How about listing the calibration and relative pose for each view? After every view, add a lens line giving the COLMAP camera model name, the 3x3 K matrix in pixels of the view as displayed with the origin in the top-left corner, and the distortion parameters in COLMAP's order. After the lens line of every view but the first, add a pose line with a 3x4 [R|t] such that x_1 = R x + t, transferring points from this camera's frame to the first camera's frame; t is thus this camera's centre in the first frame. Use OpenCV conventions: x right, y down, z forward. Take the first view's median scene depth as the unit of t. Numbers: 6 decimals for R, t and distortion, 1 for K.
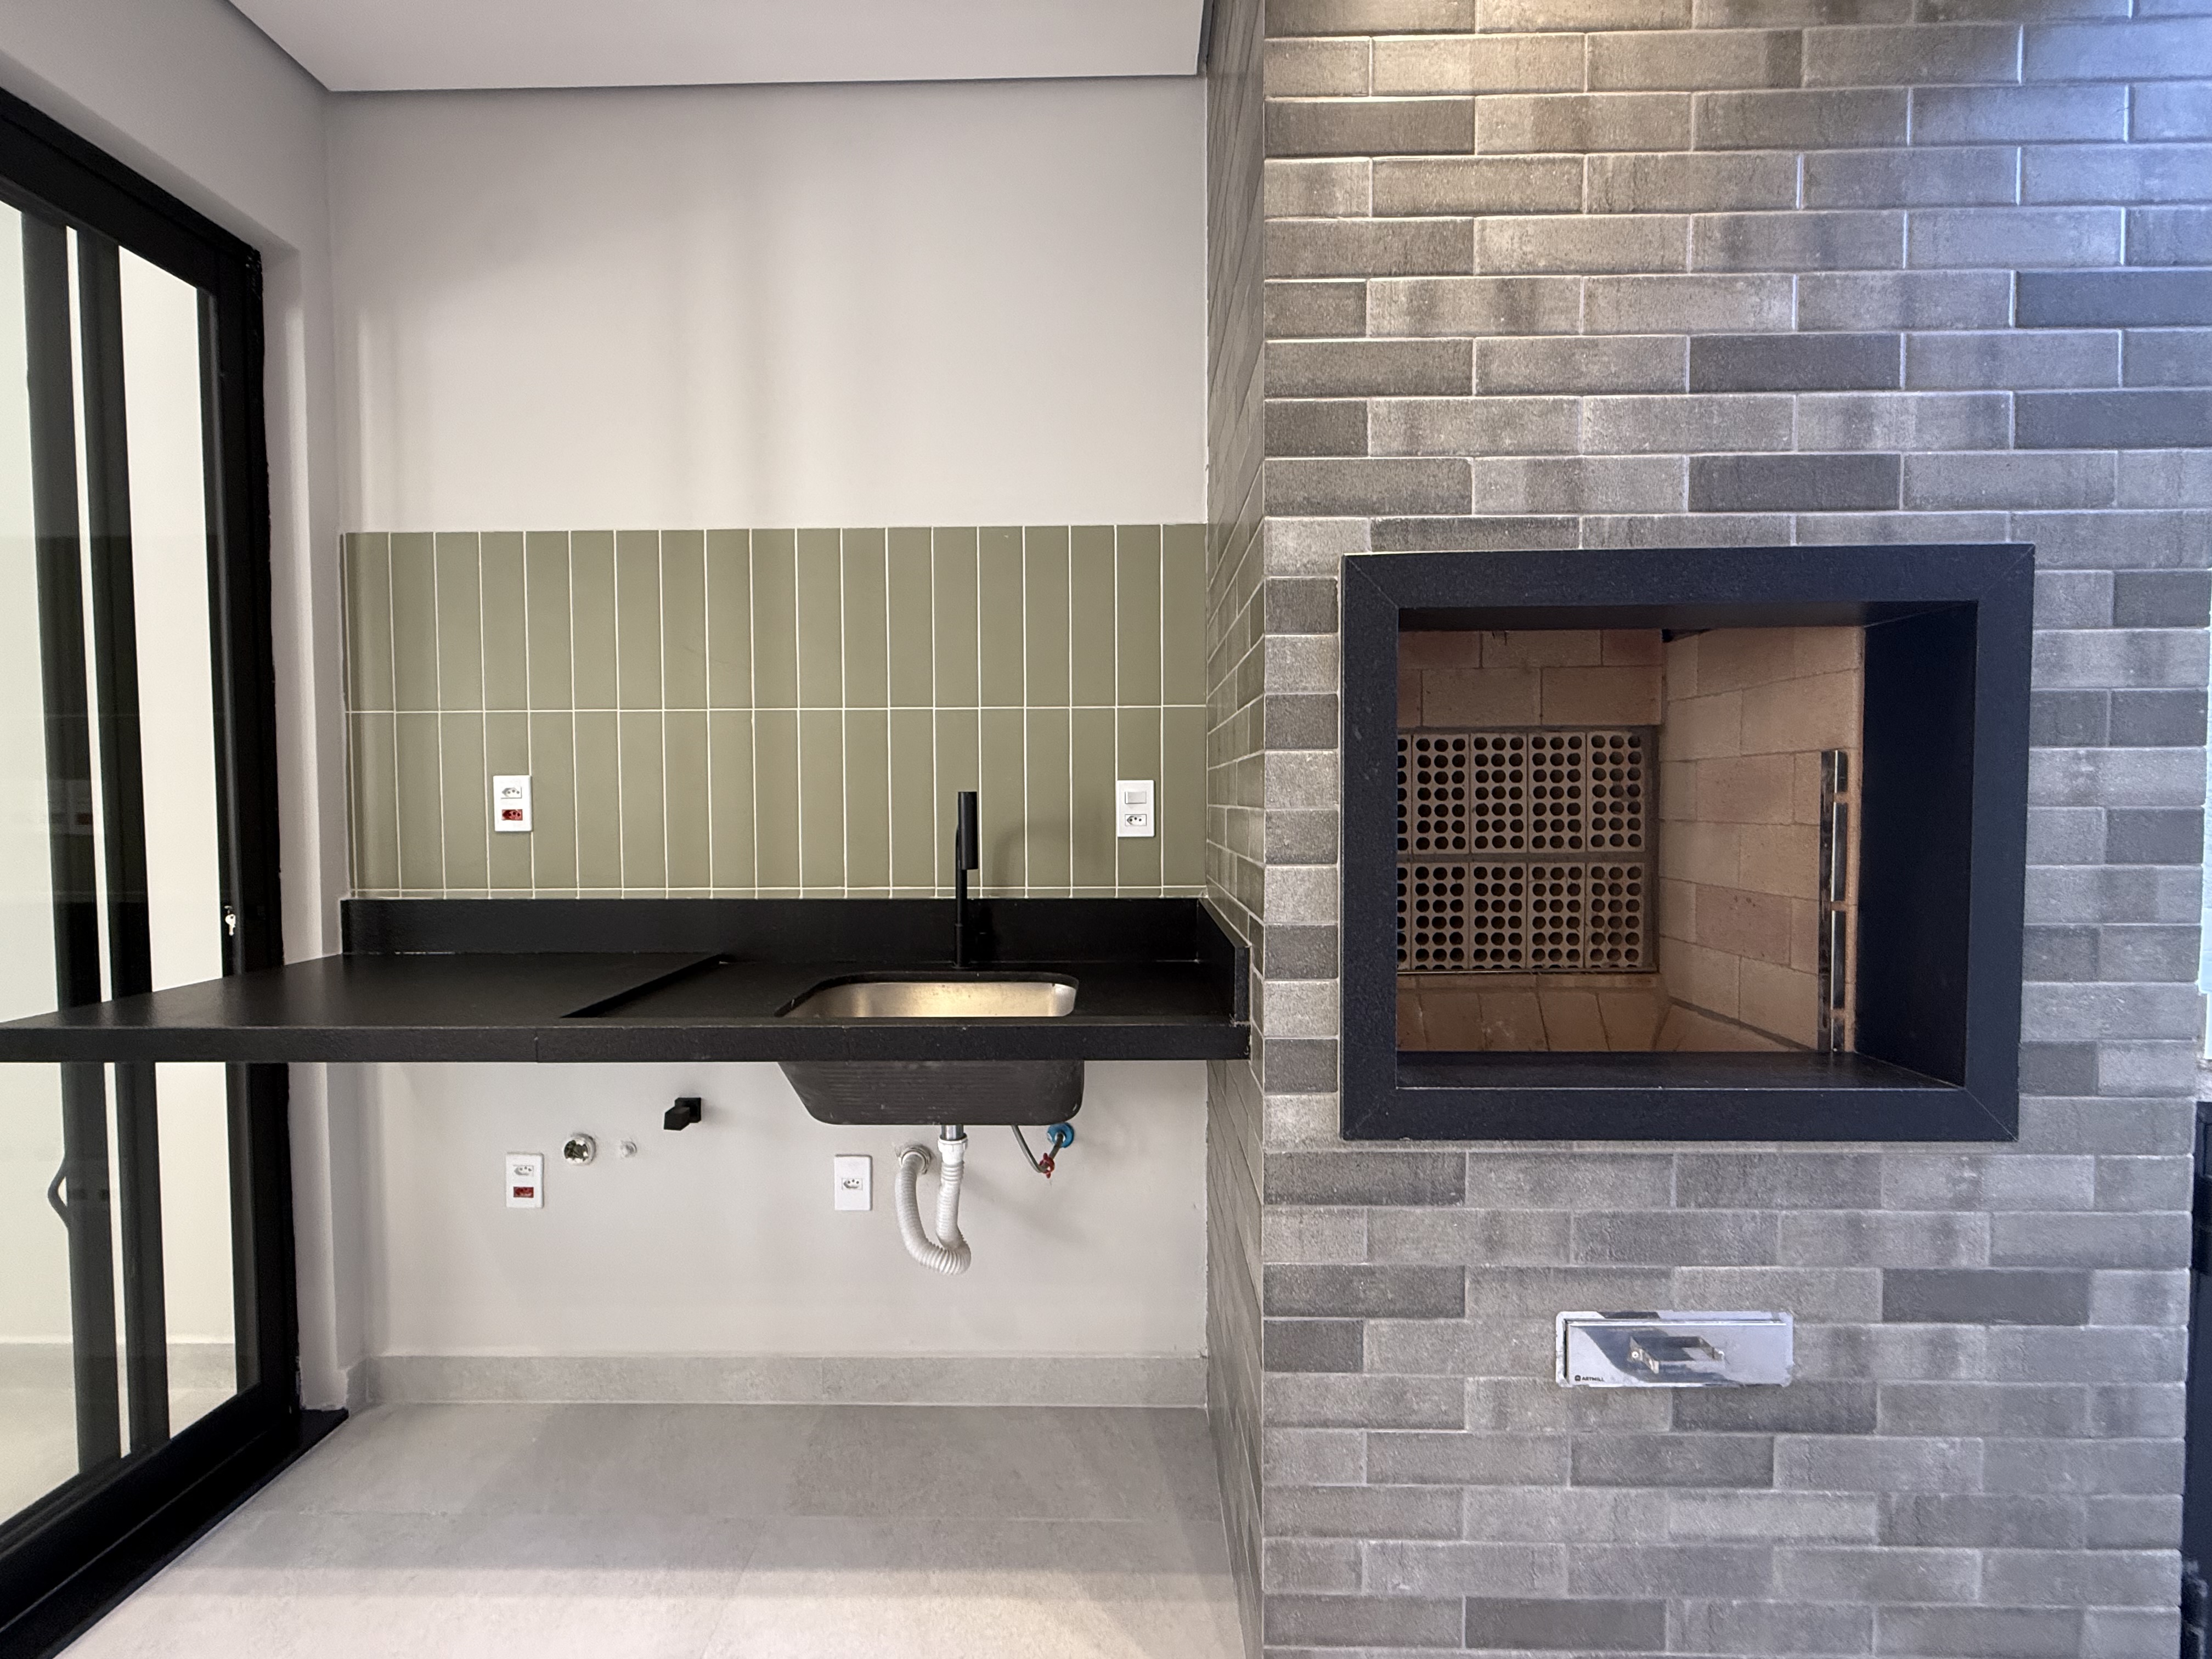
lens RADIAL K [[876.5, 0, 1099.5], [0, 876.5, 826.6], [0, 0, 1]] dist [-0.000739, 0.000122]
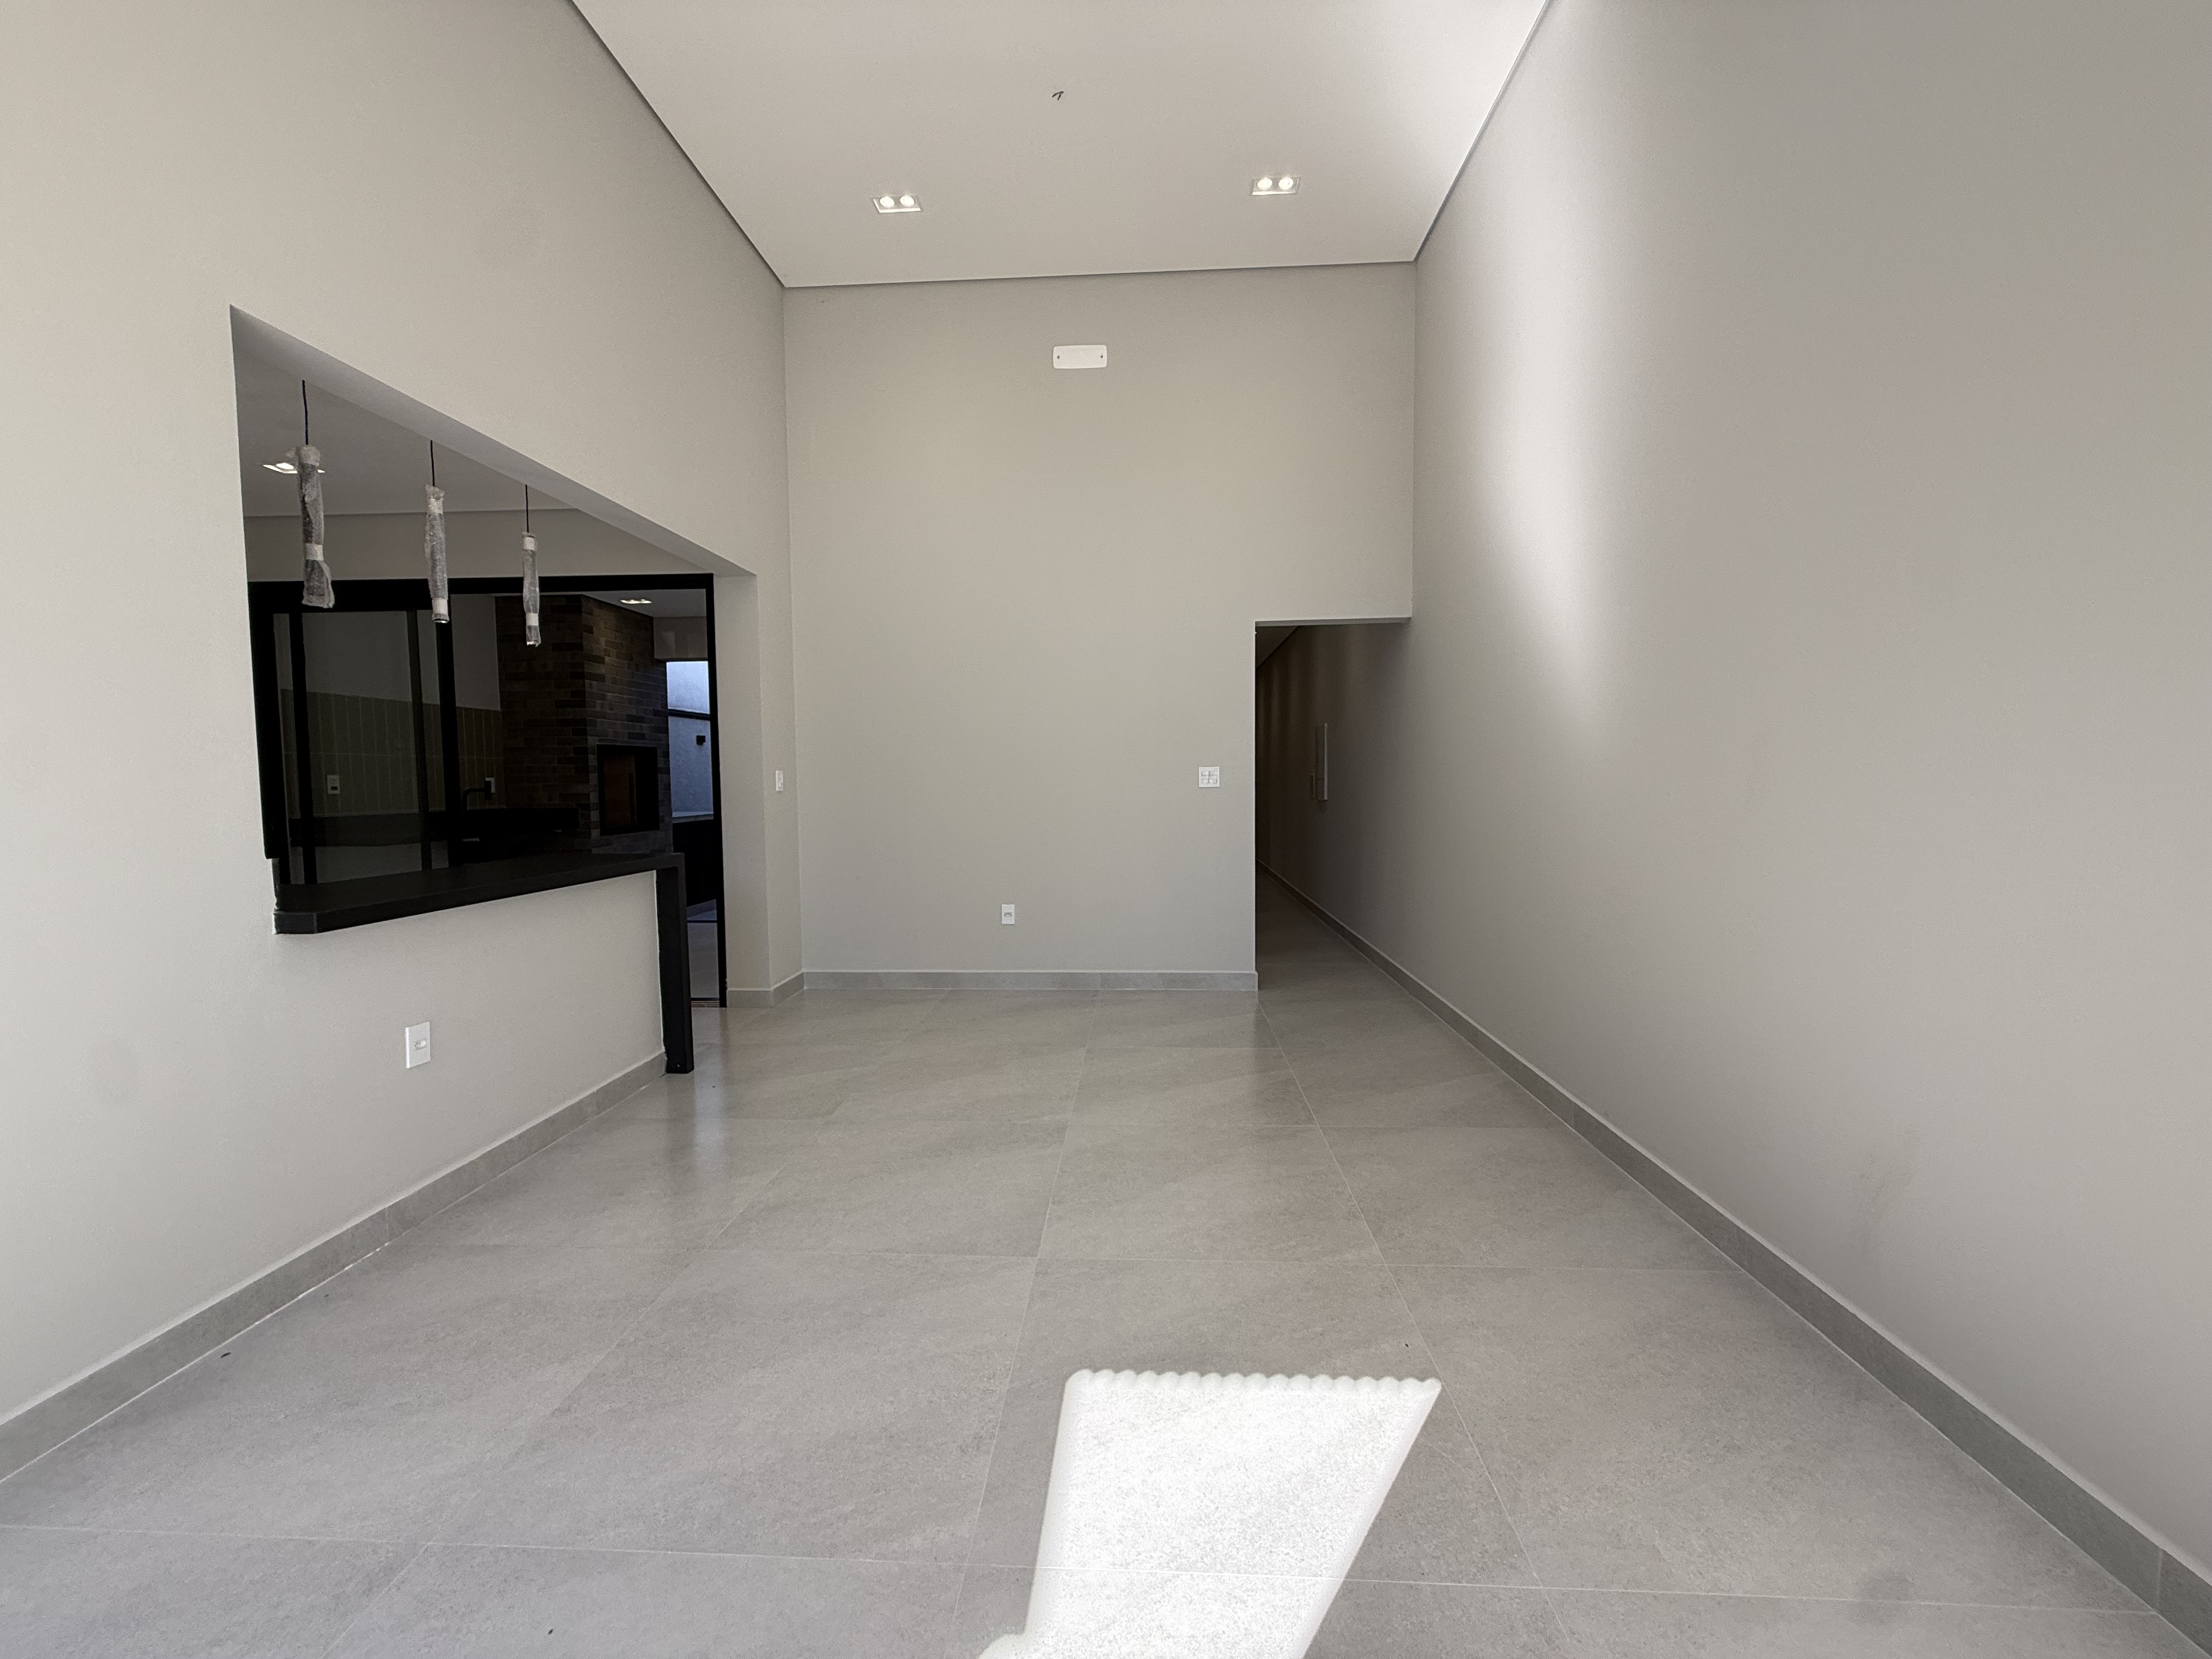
lens RADIAL K [[876.5, 0, 1117.0], [0, 876.5, 826.3], [0, 0, 1]] dist [-0.000739, 0.000122]
pose [[0.017912, -0.050615, 0.998558, -5.892095], [0.038415, 0.998015, 0.049898, 0.114191], [-0.999101, 0.037466, 0.019821, -2.807069]]
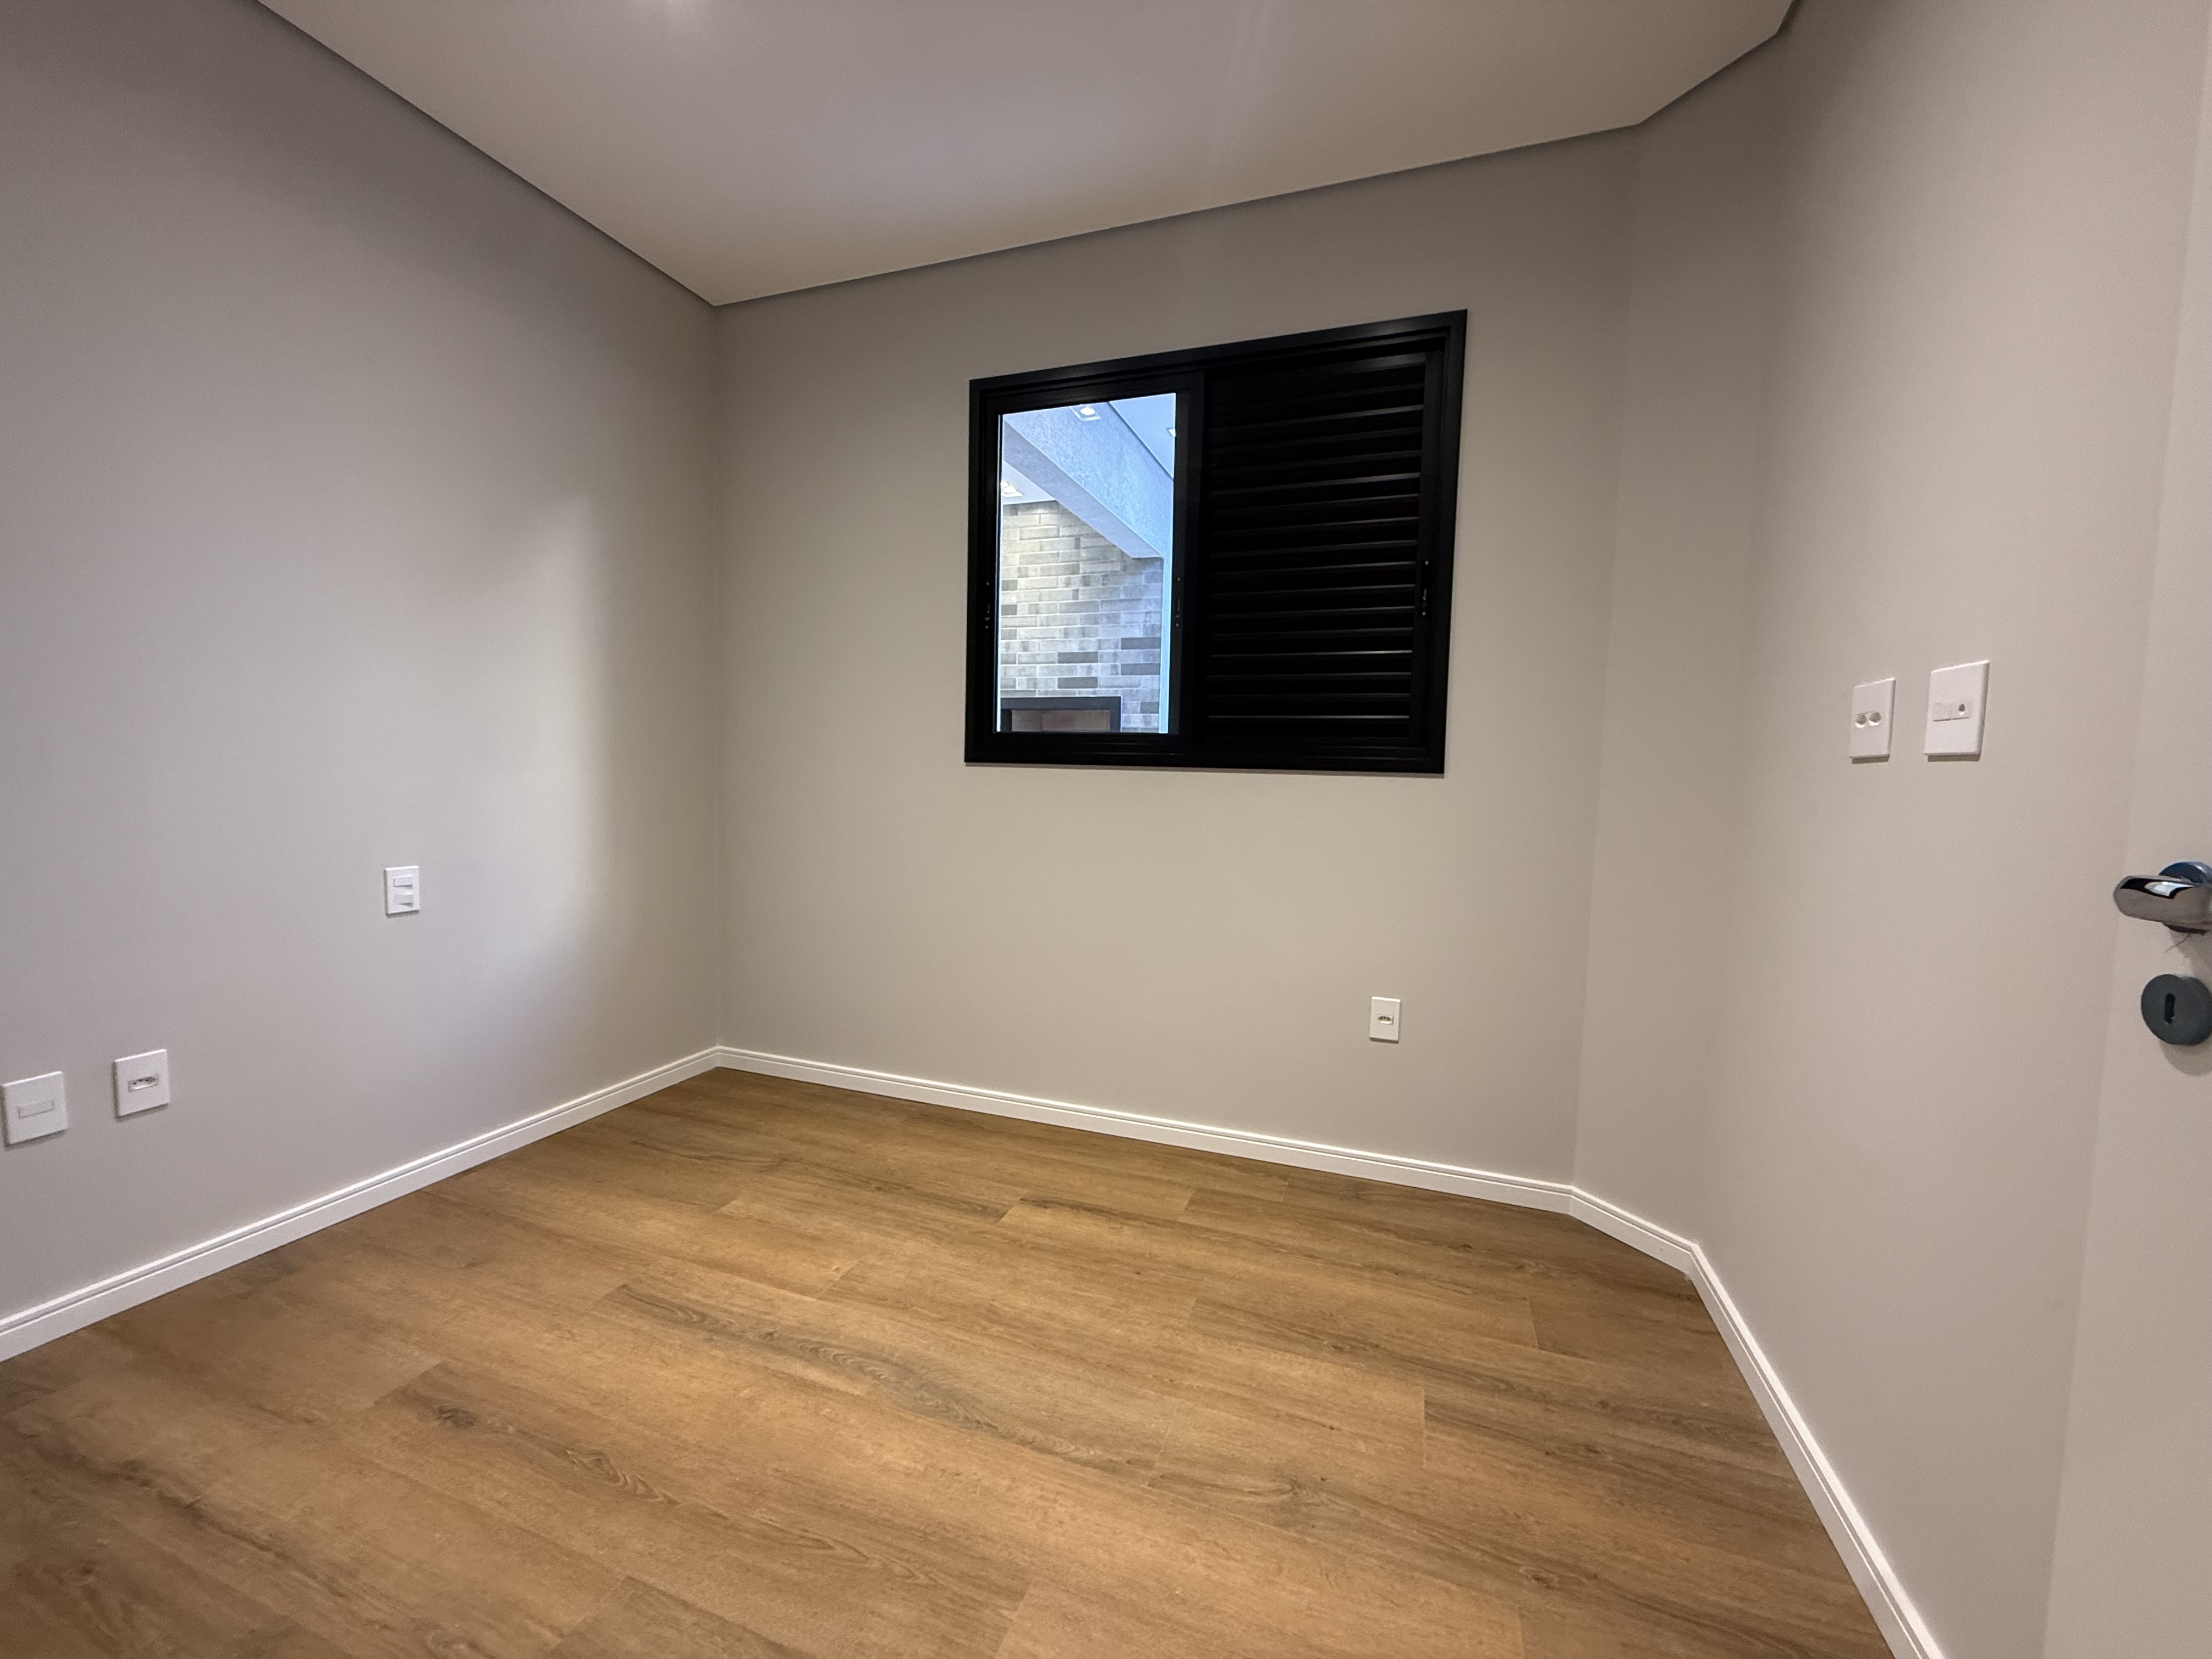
lens RADIAL K [[876.5, 0, 1104.9], [0, 876.5, 838.7], [0, 0, 1]] dist [-0.000739, 0.000122]
pose [[0.951391, 0.048908, -0.304078, 2.355243], [-0.035079, 0.998094, 0.050780, 0.202925], [0.305982, -0.037644, 0.951293, -3.421868]]
